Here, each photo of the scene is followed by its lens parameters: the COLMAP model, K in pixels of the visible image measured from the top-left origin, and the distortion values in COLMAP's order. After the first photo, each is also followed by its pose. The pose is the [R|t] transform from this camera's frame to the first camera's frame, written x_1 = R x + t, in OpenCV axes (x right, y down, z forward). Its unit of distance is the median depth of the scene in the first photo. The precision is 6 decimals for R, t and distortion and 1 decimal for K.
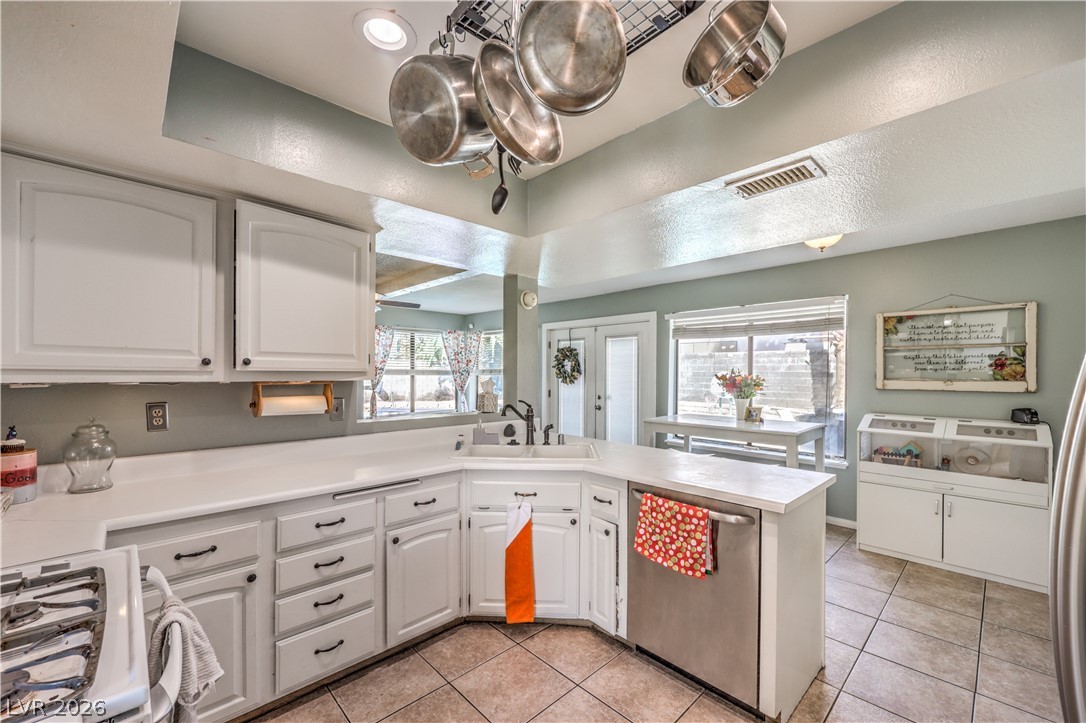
lens RADIAL K [[437.7, 0, 538.6], [0, 437.7, 372.8], [0, 0, 1]] dist [-0.005752, 0.000643]
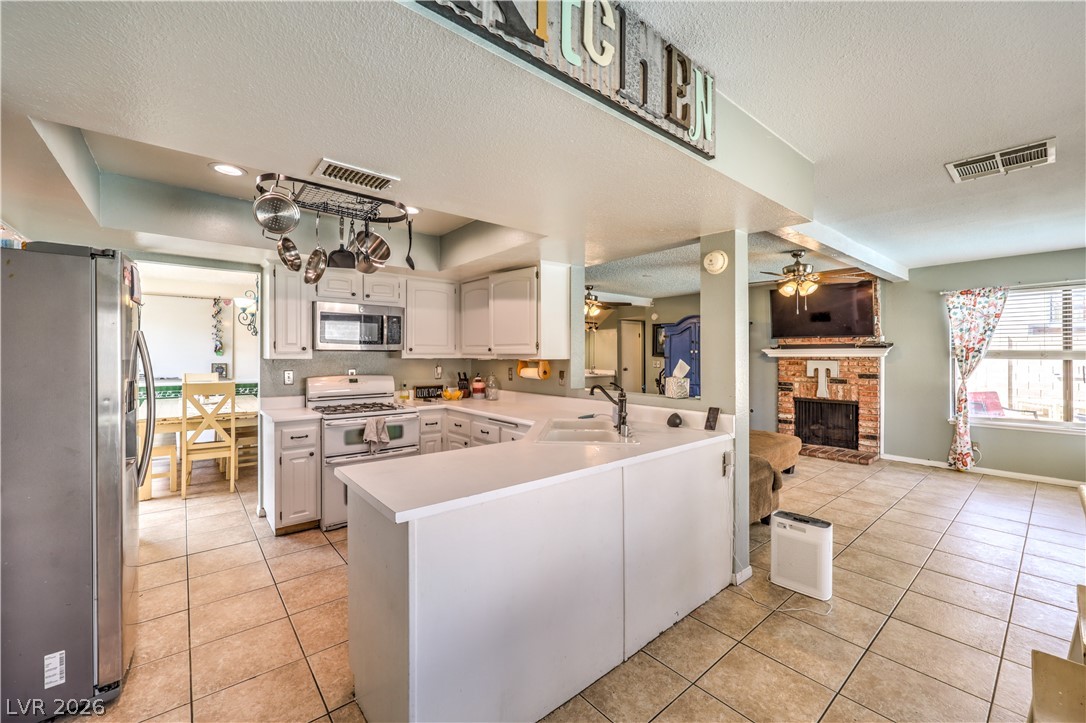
lens RADIAL K [[437.7, 0, 540.9], [0, 437.7, 352.6], [0, 0, 1]] dist [-0.005752, 0.000643]
pose [[-0.069075, -0.004449, -0.997602, 1.336175], [-0.002638, 0.999987, -0.004277, -0.000999], [0.997608, 0.002336, -0.069086, 1.279268]]
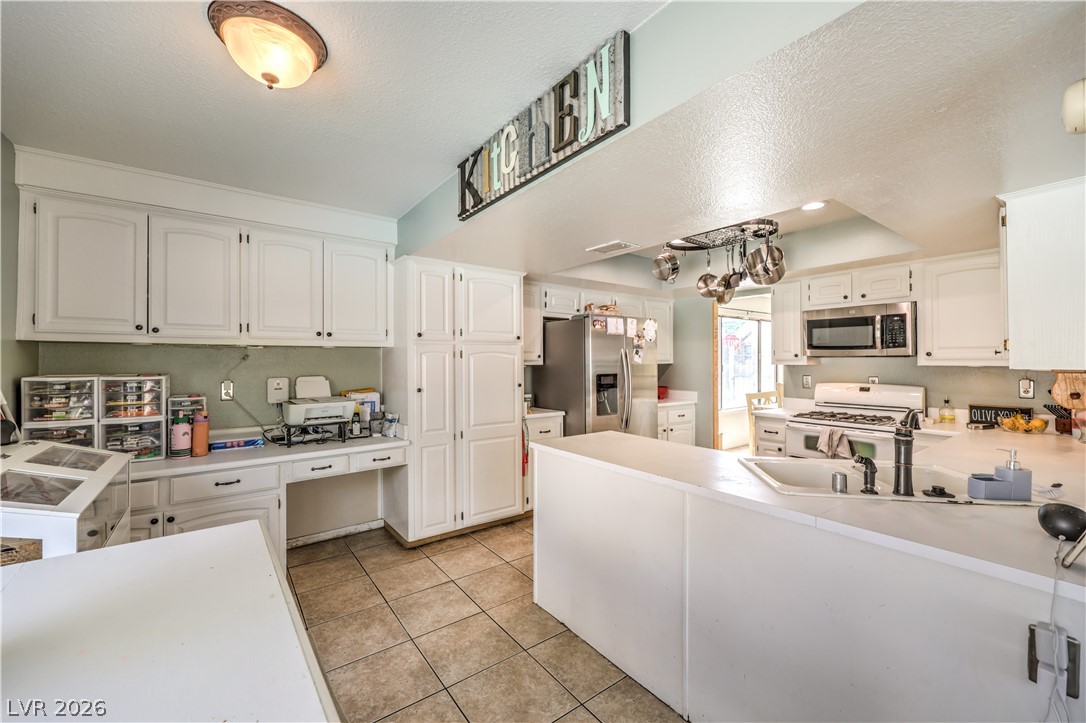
lens RADIAL K [[437.7, 0, 542.2], [0, 437.7, 360.1], [0, 0, 1]] dist [-0.005752, 0.000643]
pose [[-0.991720, 0.002527, 0.128392, 0.488713], [0.002689, 0.999996, 0.001090, -0.006439], [-0.128389, 0.001426, -0.991723, 2.289616]]
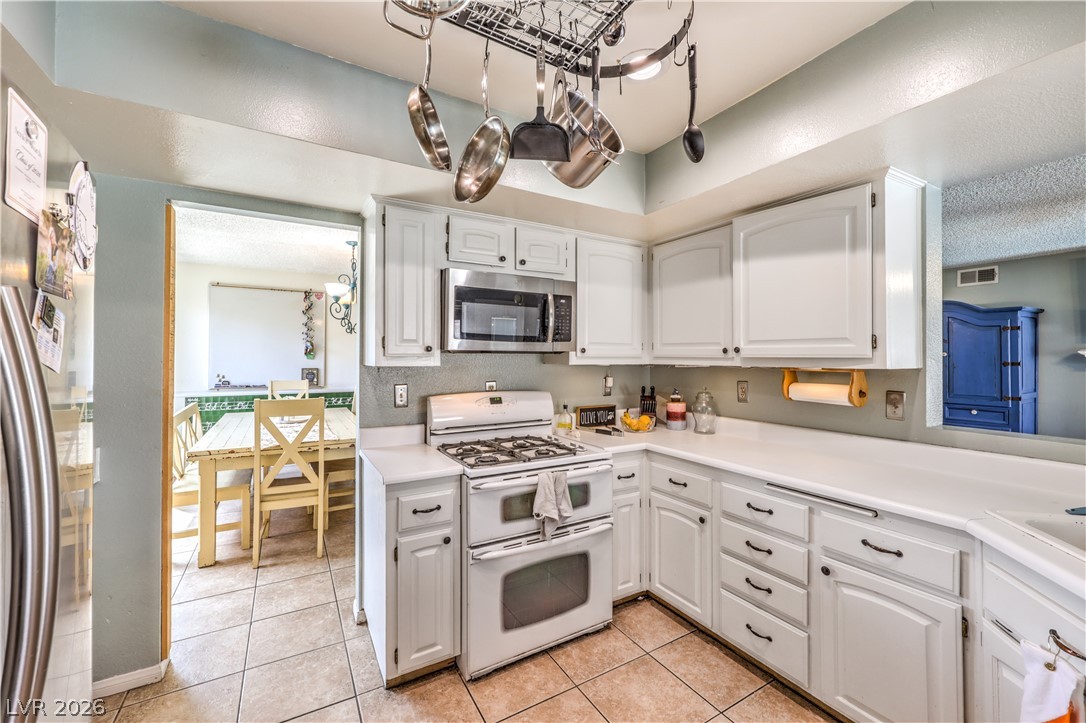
lens RADIAL K [[437.7, 0, 540.3], [0, 437.7, 351.4], [0, 0, 1]] dist [-0.005752, 0.000643]
pose [[-0.230092, -0.014088, -0.973067, 0.573939], [-0.003750, 0.999901, -0.013590, -0.001988], [0.973162, 0.000523, -0.230122, 0.685338]]
